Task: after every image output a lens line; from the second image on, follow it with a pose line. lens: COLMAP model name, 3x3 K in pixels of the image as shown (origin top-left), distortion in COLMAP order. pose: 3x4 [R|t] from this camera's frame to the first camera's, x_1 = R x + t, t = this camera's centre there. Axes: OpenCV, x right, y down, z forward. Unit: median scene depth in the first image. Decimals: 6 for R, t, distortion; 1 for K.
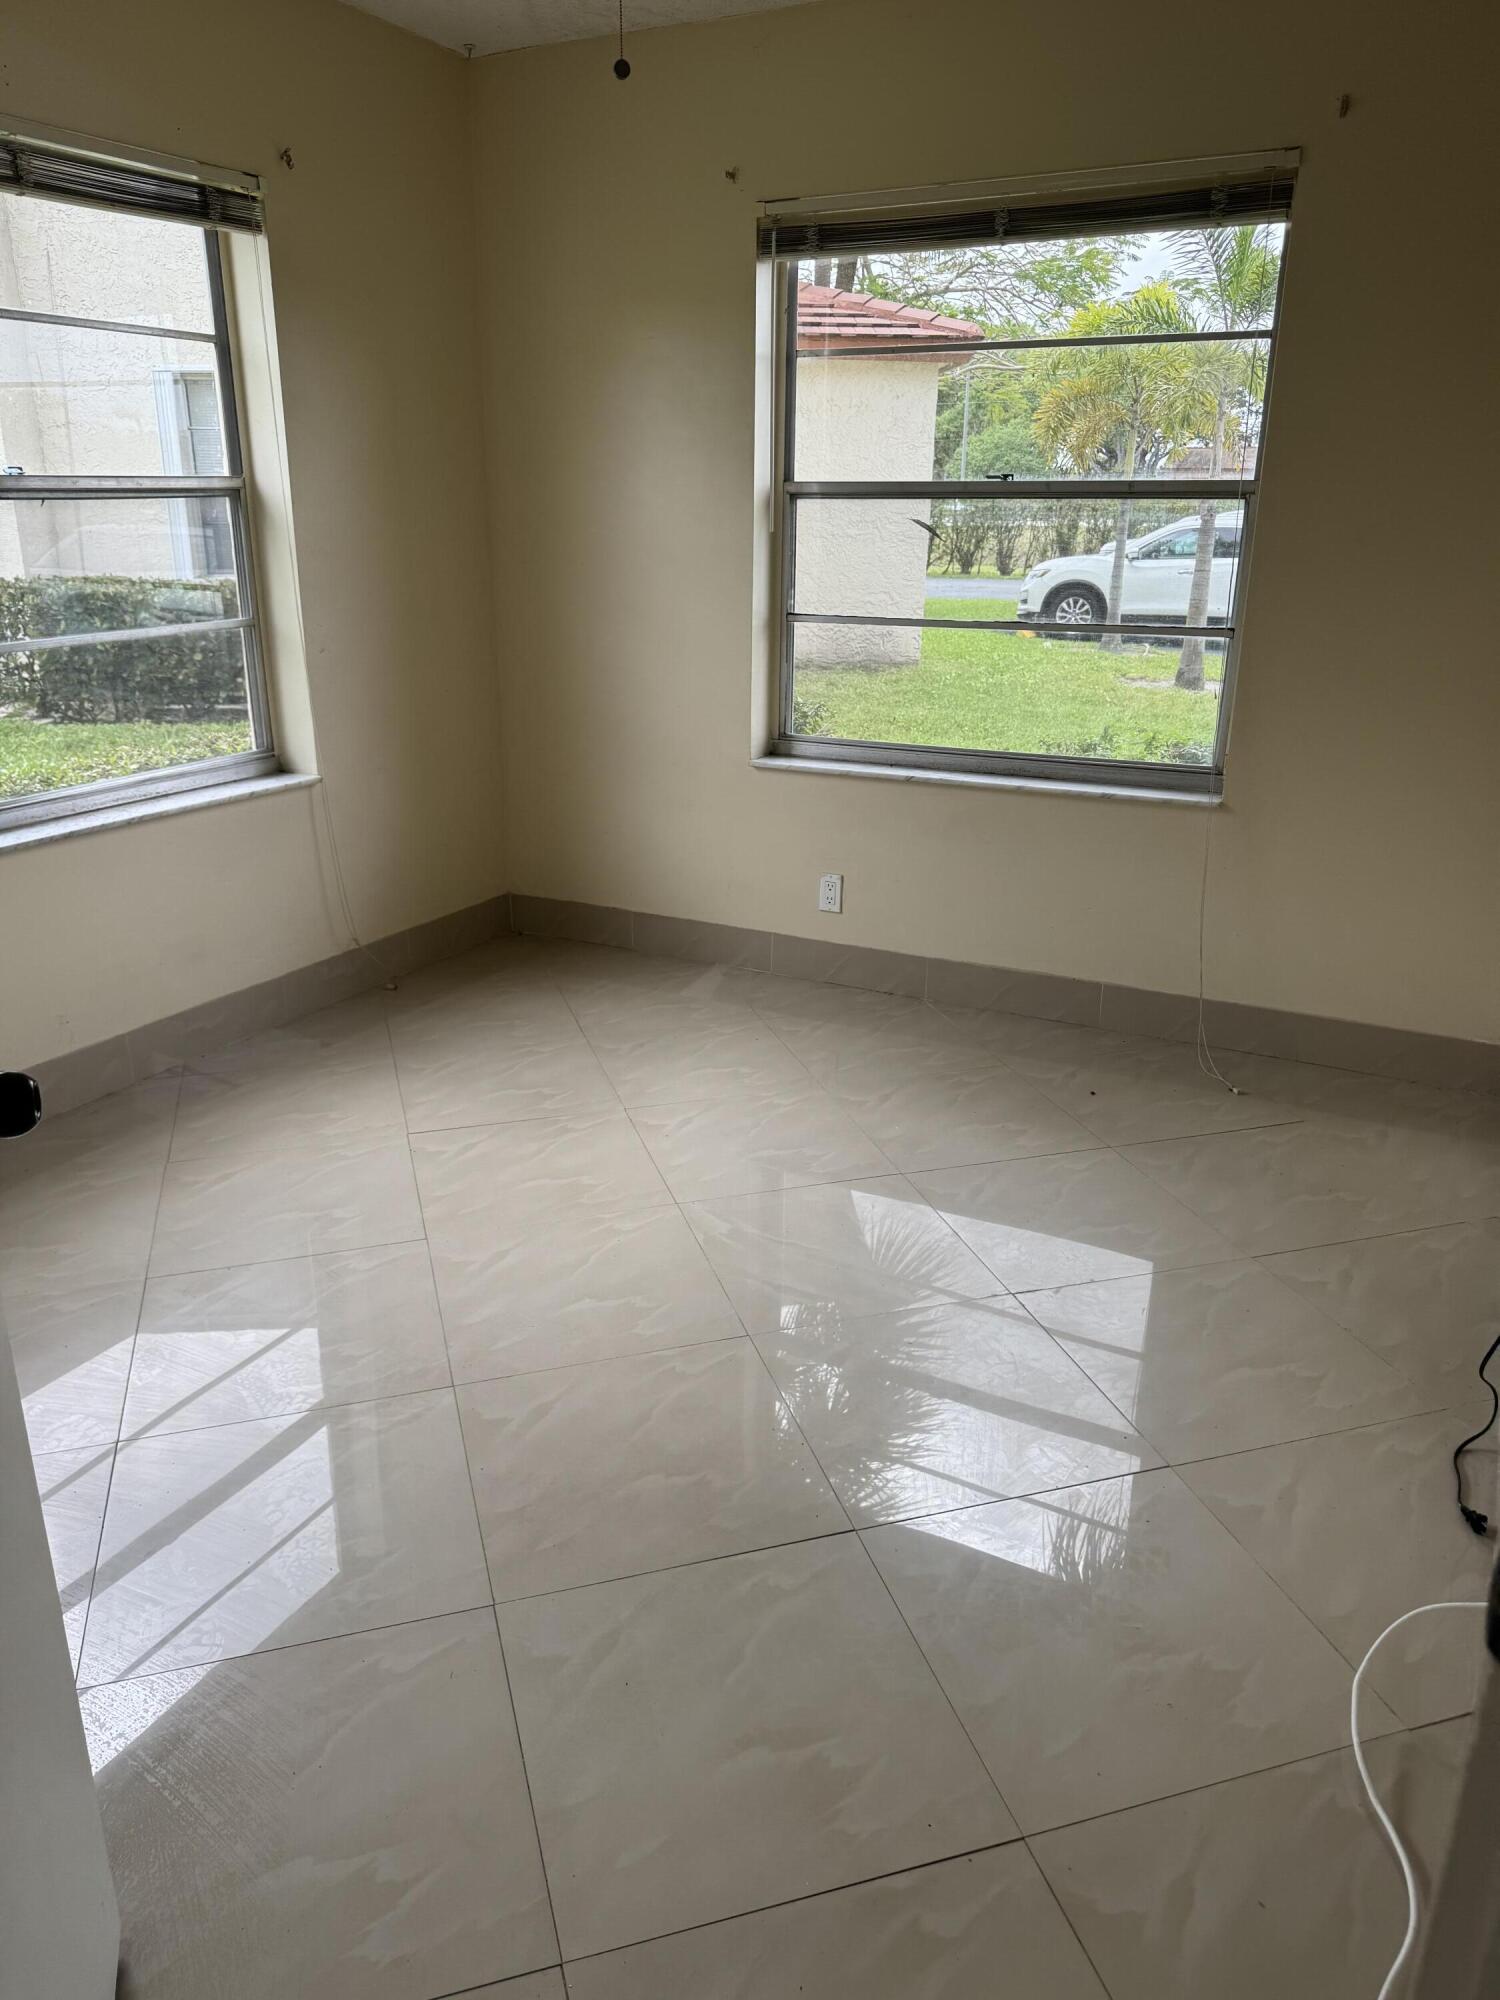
lens RADIAL K [[1447.9, 0, 756.5], [0, 1447.9, 1008.5], [0, 0, 1]] dist [0.050824, -0.064260]
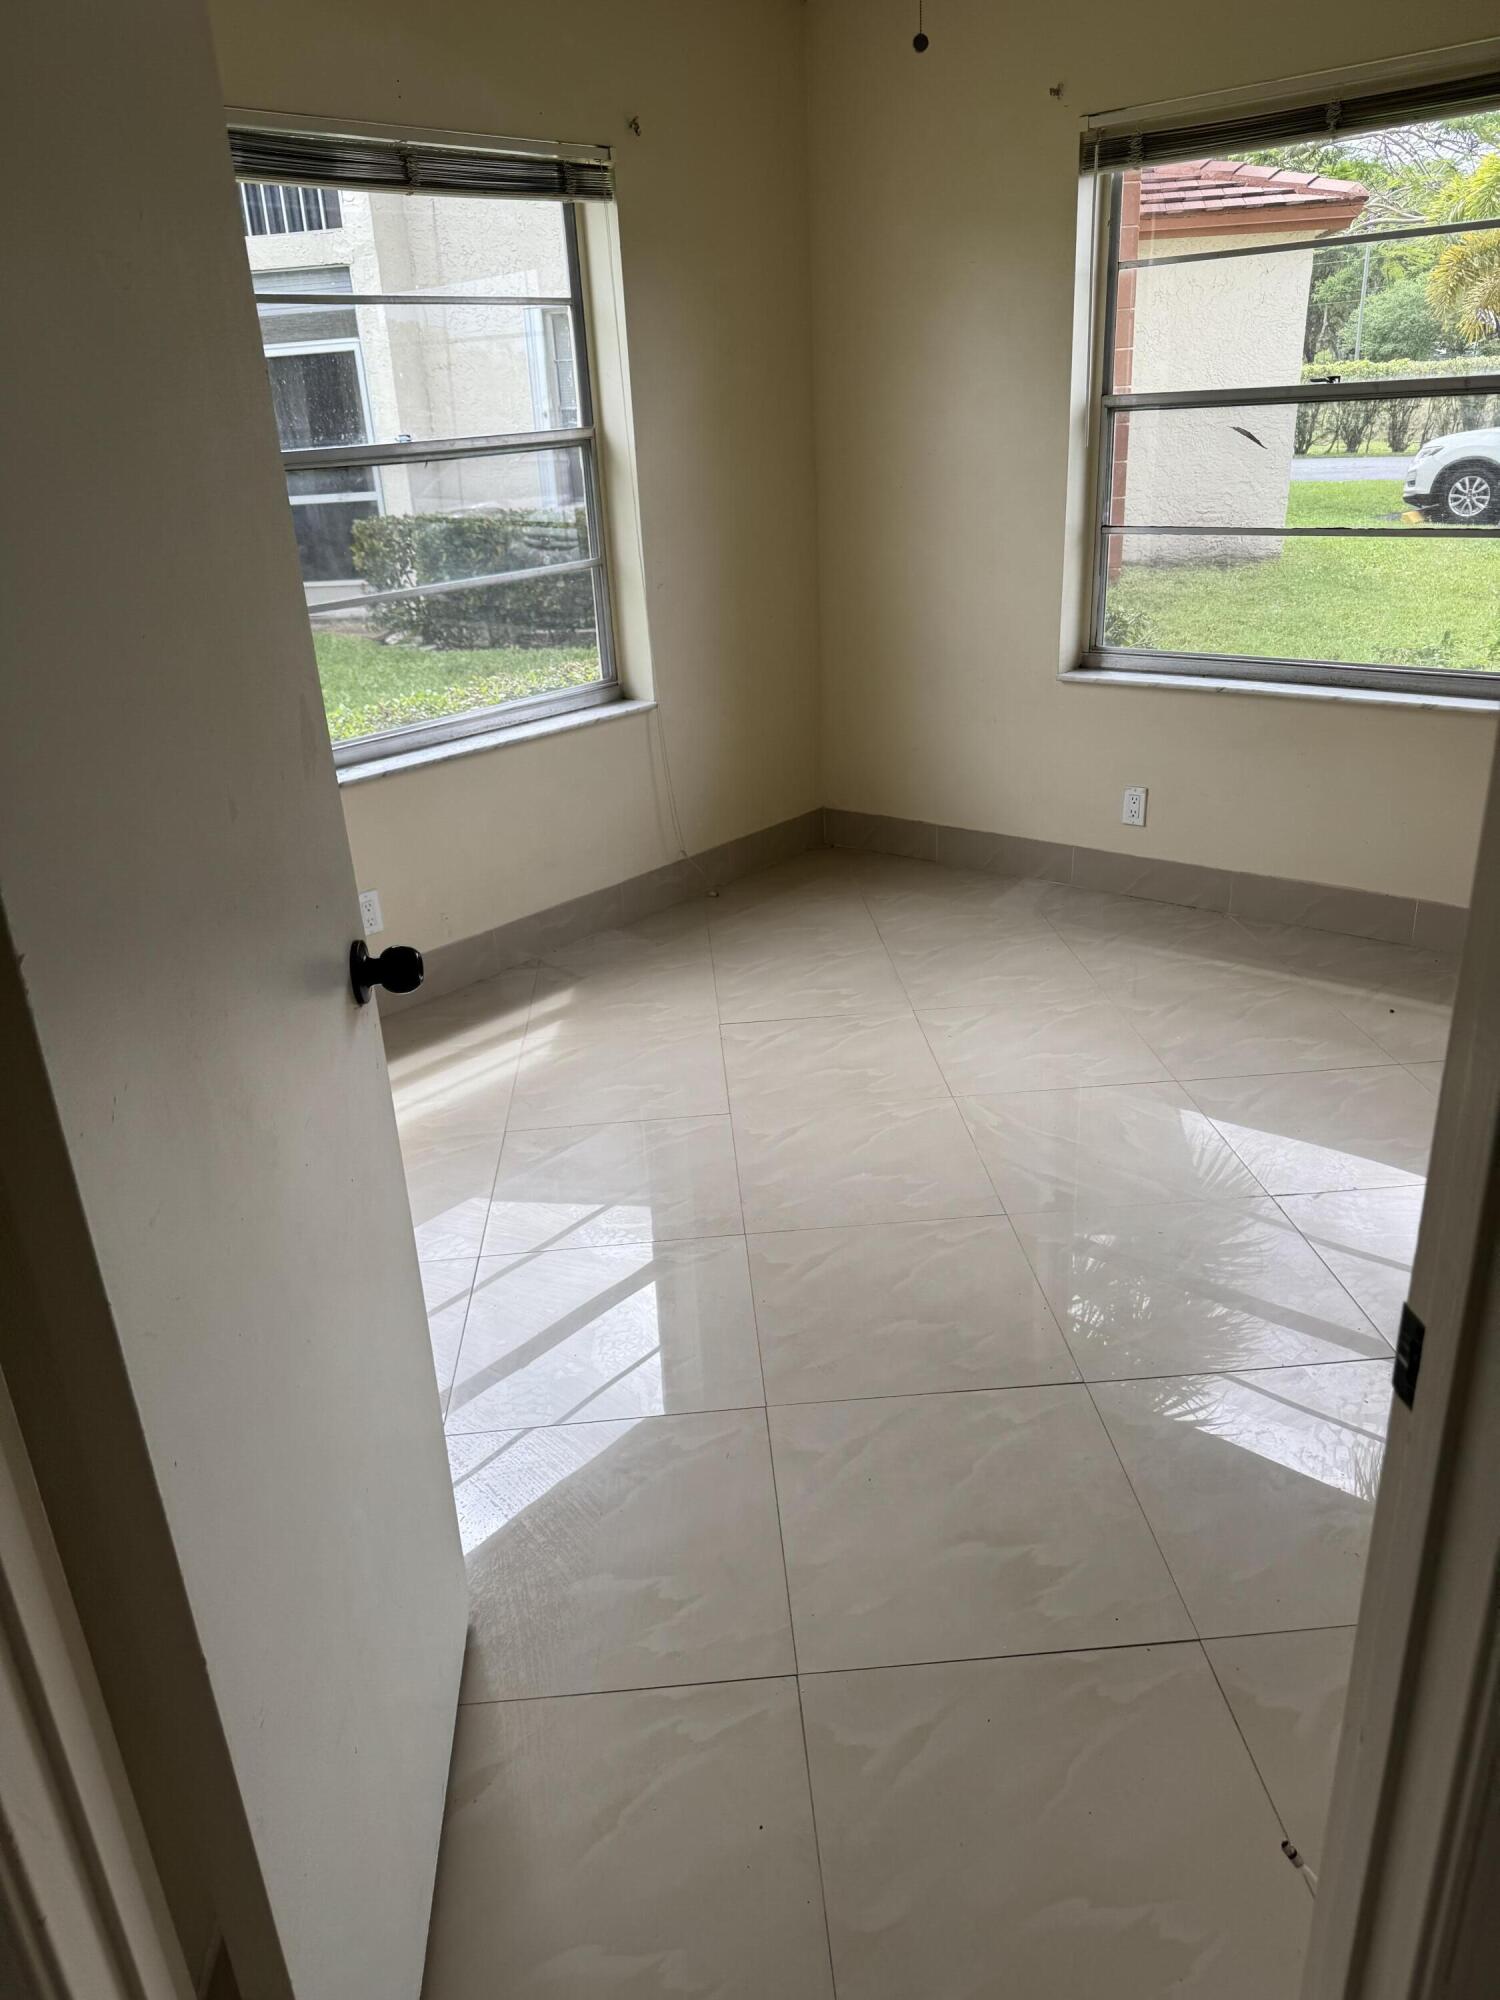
lens RADIAL K [[1478.2, 0, 762.4], [0, 1478.2, 1007.6], [0, 0, 1]] dist [0.130766, -0.204904]
pose [[0.972449, 0.033363, -0.230716, 0.046611], [-0.020001, 0.997997, 0.060015, 0.002713], [0.232256, -0.053747, 0.971169, -0.091732]]
